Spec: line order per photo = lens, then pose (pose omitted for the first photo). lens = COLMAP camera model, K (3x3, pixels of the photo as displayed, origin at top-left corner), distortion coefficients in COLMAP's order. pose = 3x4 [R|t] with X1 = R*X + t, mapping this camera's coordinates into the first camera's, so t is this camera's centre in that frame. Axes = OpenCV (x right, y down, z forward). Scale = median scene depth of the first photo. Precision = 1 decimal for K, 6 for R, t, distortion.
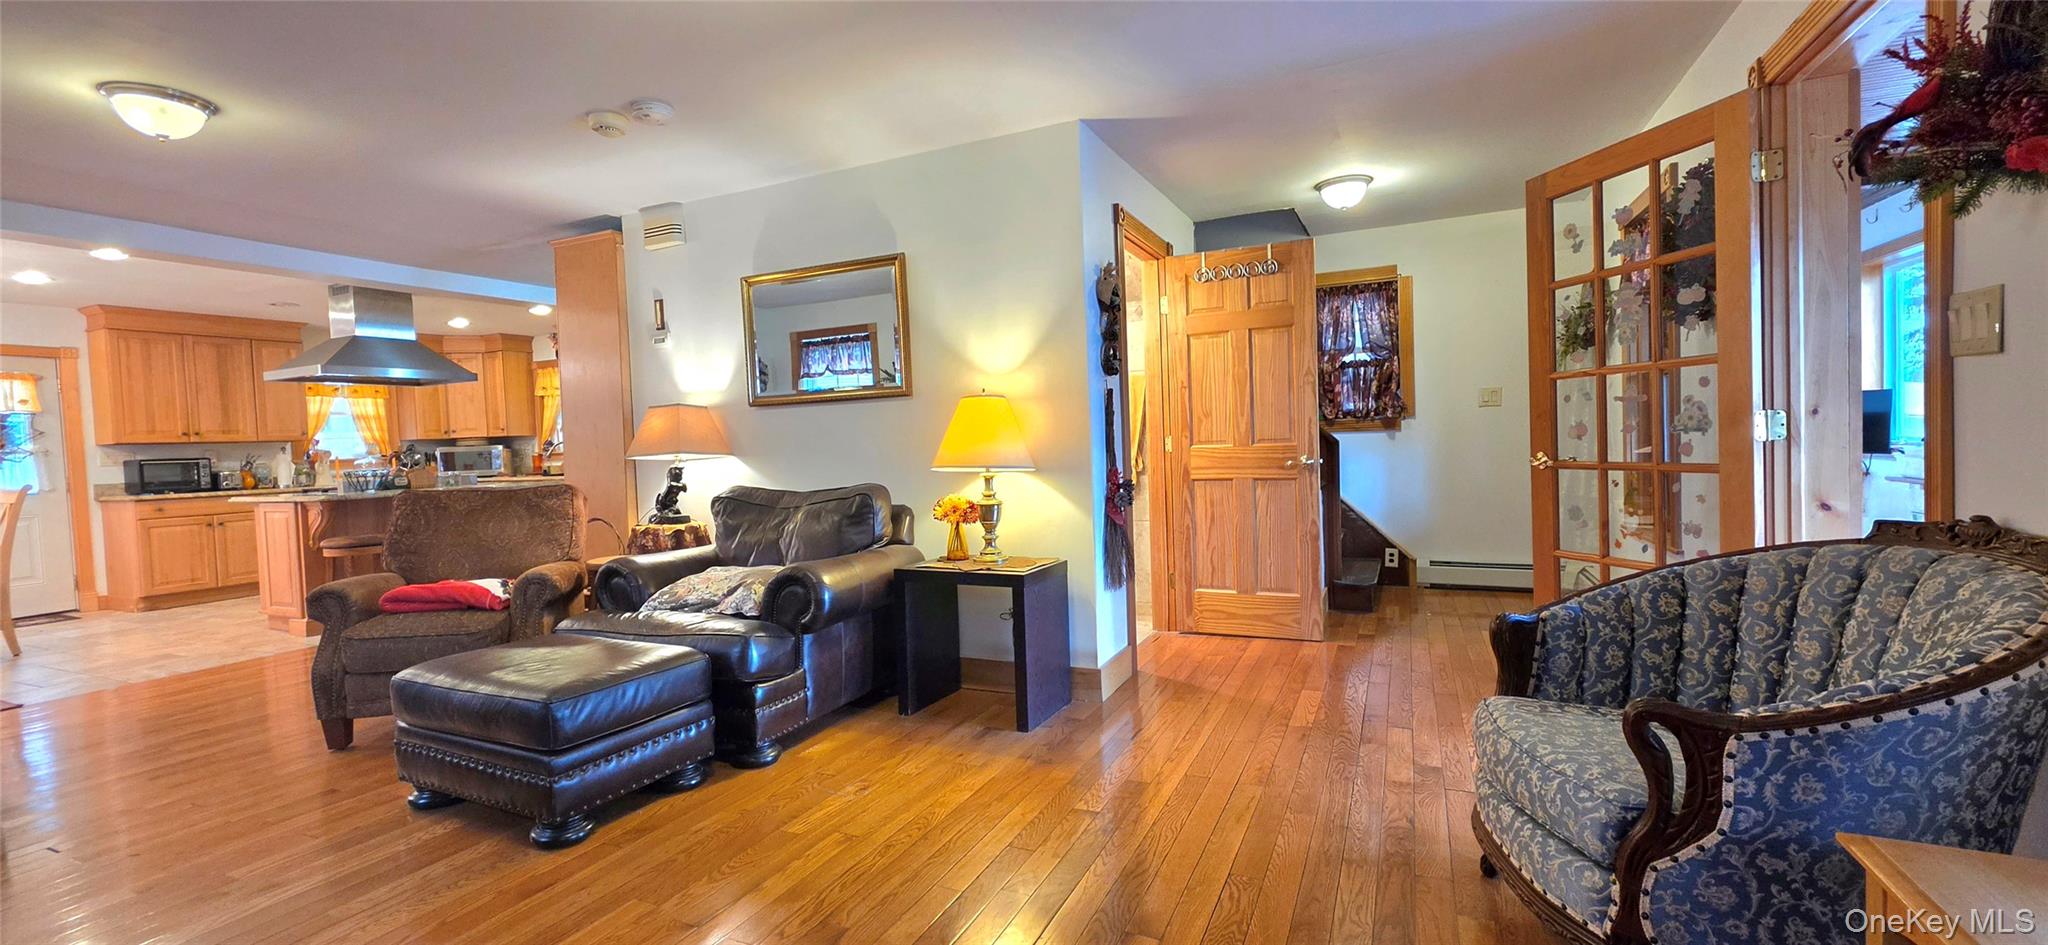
lens RADIAL K [[821.7, 0, 1021.3], [0, 821.7, 462.9], [0, 0, 1]] dist [-0.000284, 0.000229]
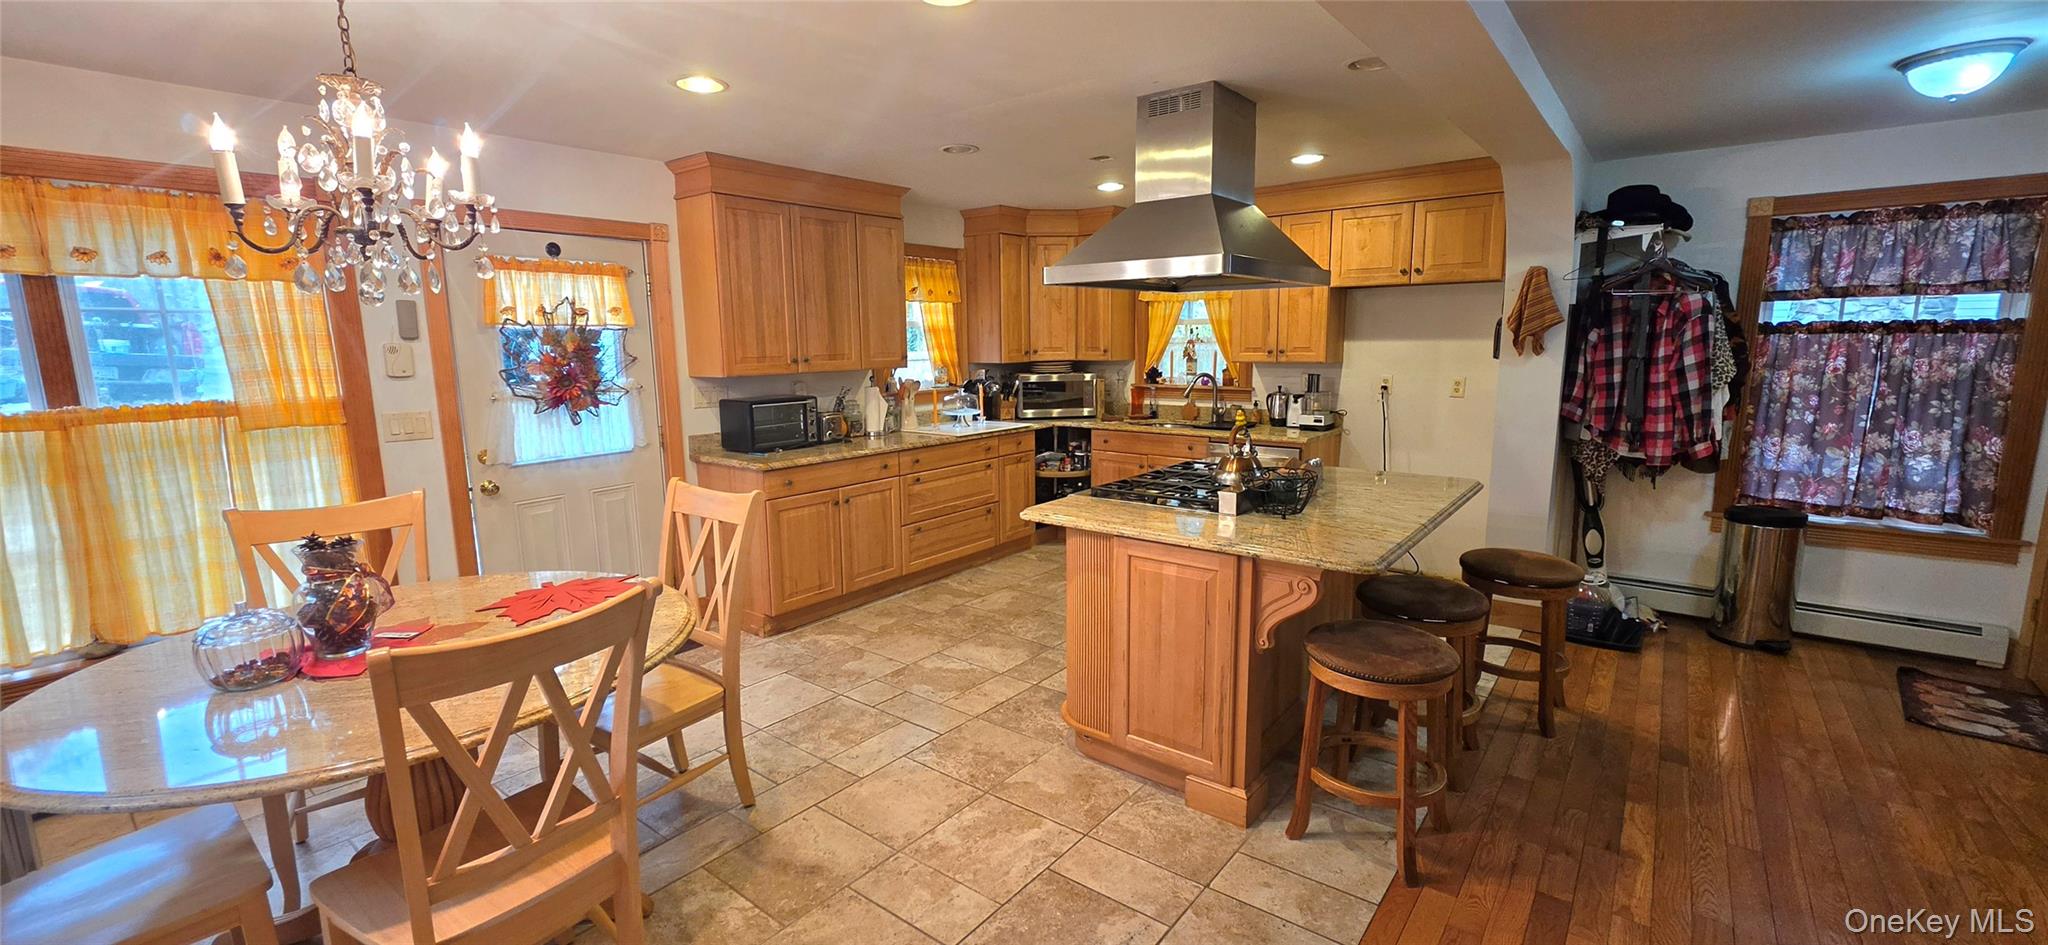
lens RADIAL K [[821.7, 0, 1021.3], [0, 821.7, 462.9], [0, 0, 1]] dist [-0.000284, 0.000229]
pose [[0.974689, 0.064321, -0.214114, -0.738823], [-0.035384, 0.990030, 0.136339, -0.053824], [0.220749, -0.125312, 0.967247, 0.423208]]
